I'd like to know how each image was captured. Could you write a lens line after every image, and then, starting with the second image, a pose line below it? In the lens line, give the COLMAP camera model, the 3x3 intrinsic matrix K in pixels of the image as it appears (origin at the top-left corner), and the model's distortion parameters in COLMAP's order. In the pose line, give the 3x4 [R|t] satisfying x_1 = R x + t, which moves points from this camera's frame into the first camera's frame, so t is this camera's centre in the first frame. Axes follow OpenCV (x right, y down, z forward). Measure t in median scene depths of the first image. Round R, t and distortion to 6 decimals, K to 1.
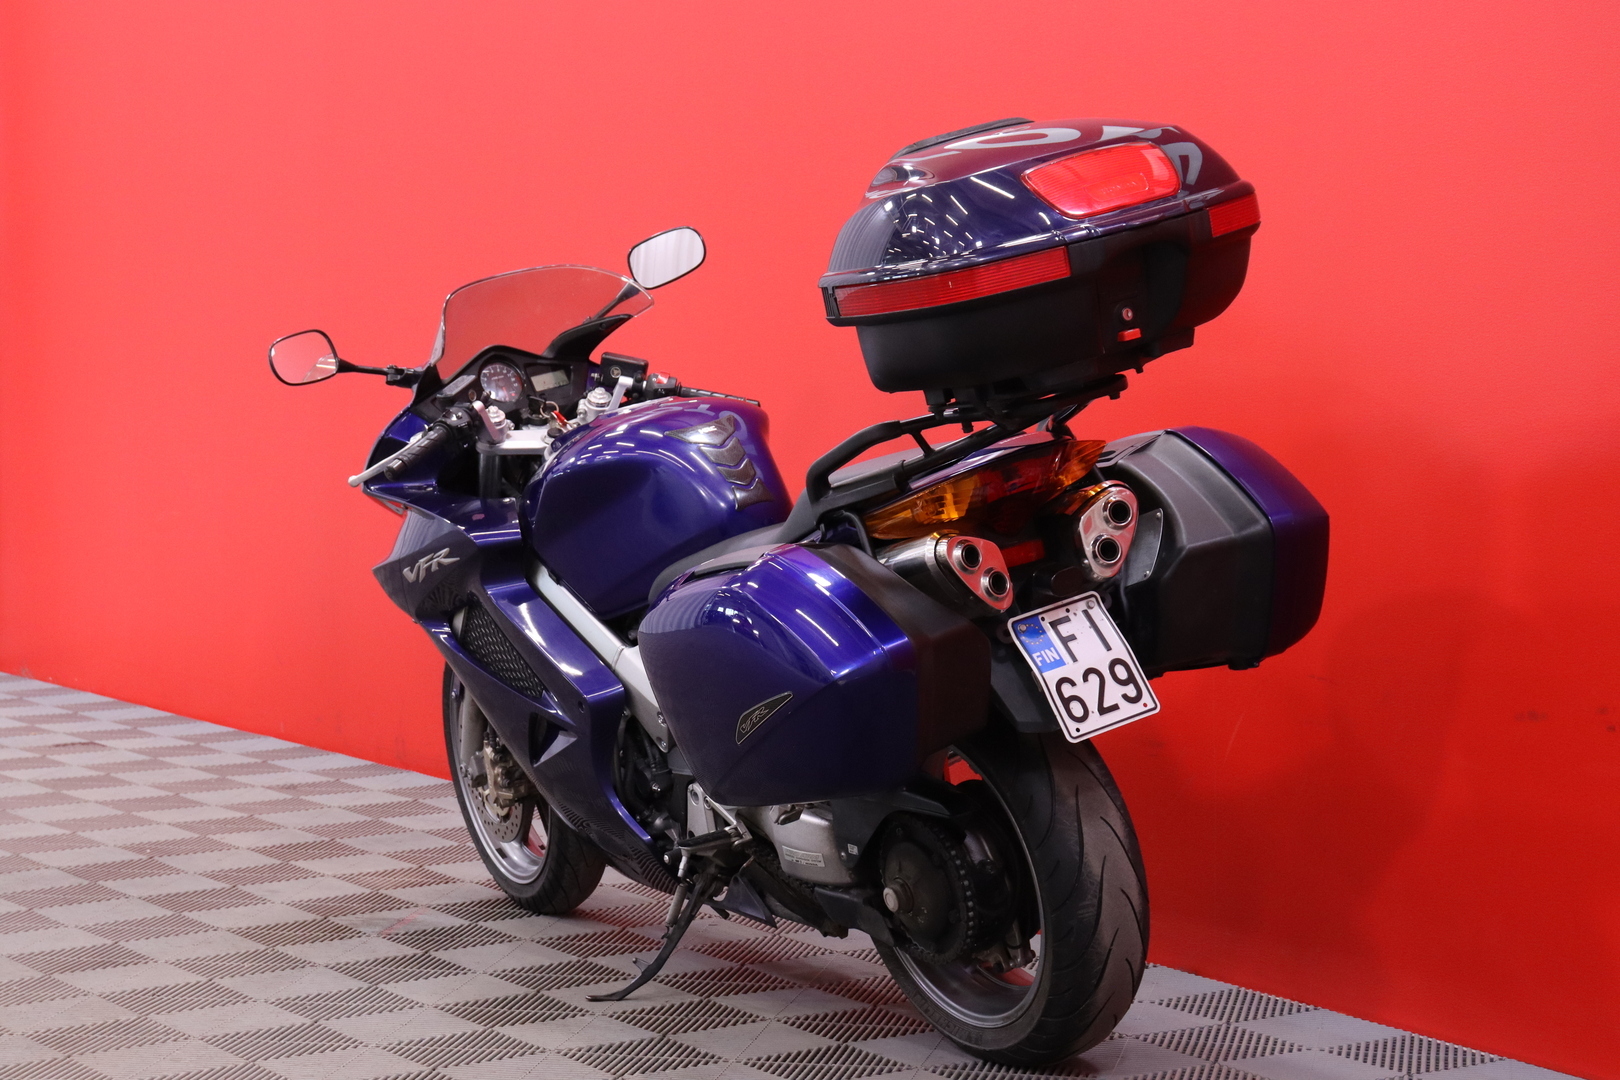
lens RADIAL K [[3589.7, 0, 810.0], [0, 3589.7, 540.0], [0, 0, 1]] dist [0.350450, -0.066636]
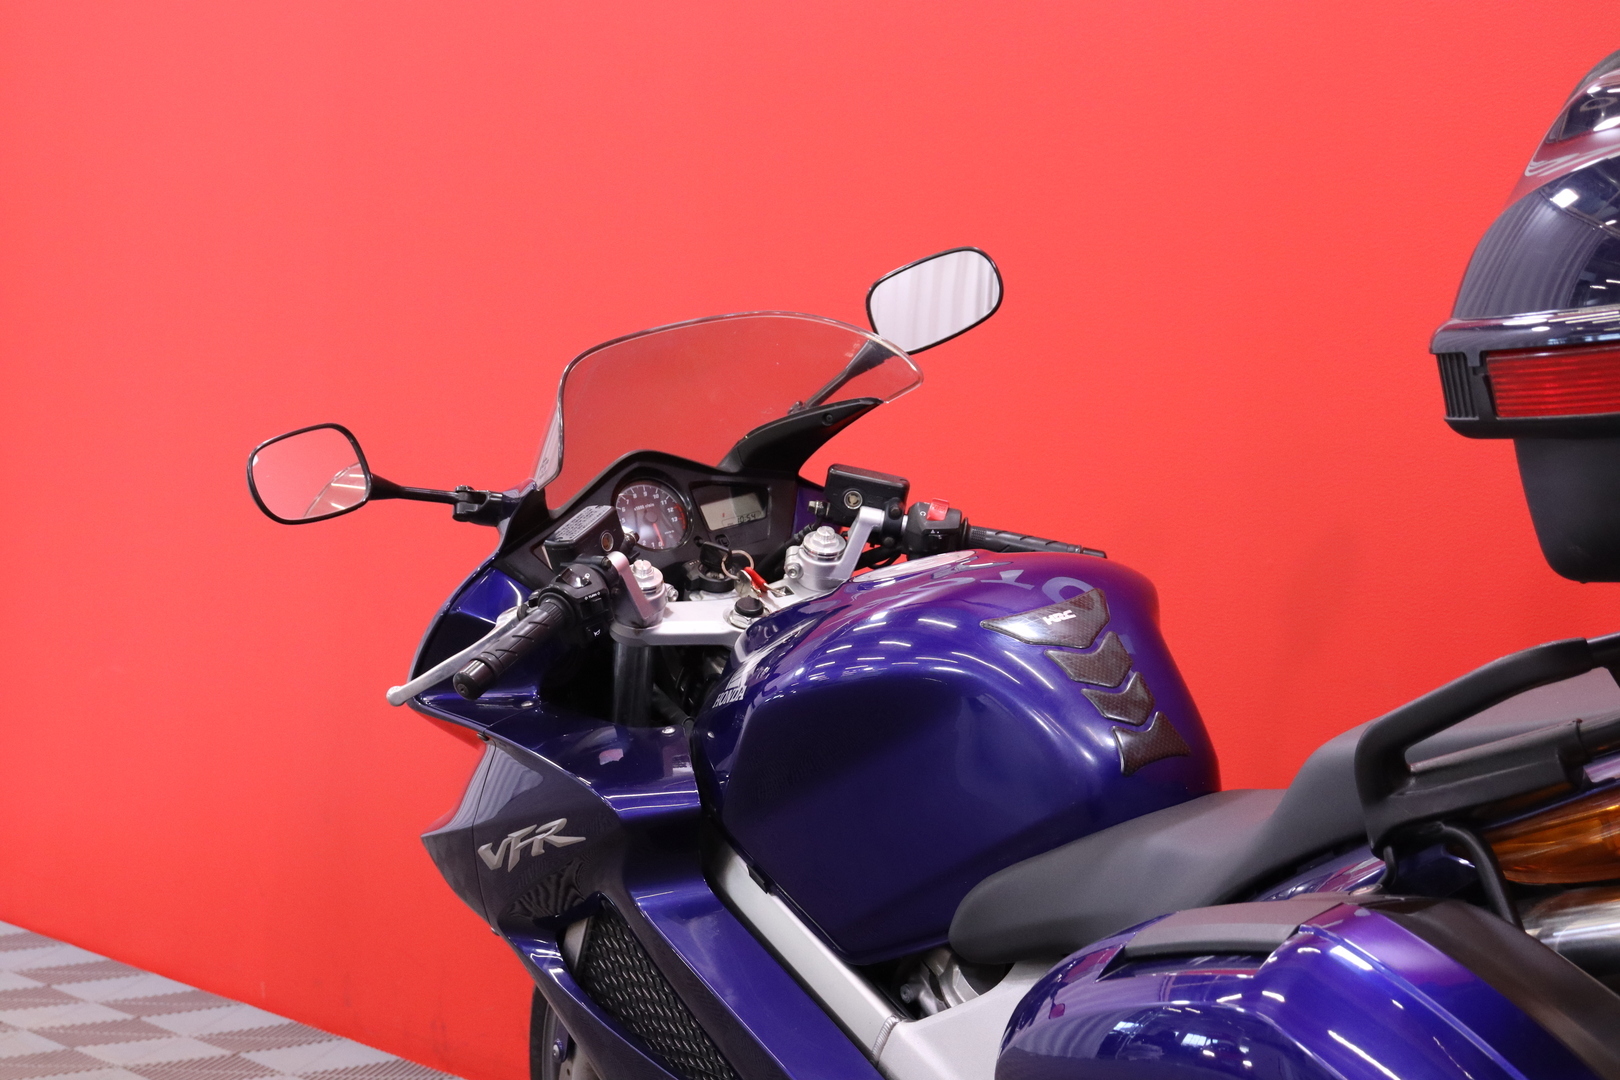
lens RADIAL K [[3849.6, 0, 810.0], [0, 3849.6, 540.0], [0, 0, 1]] dist [0.363573, 0.314558]
pose [[0.999950, 0.007719, -0.006392, -0.057496], [-0.007854, 0.999743, -0.021283, -0.027478], [0.006226, 0.021332, 0.999753, 0.393062]]
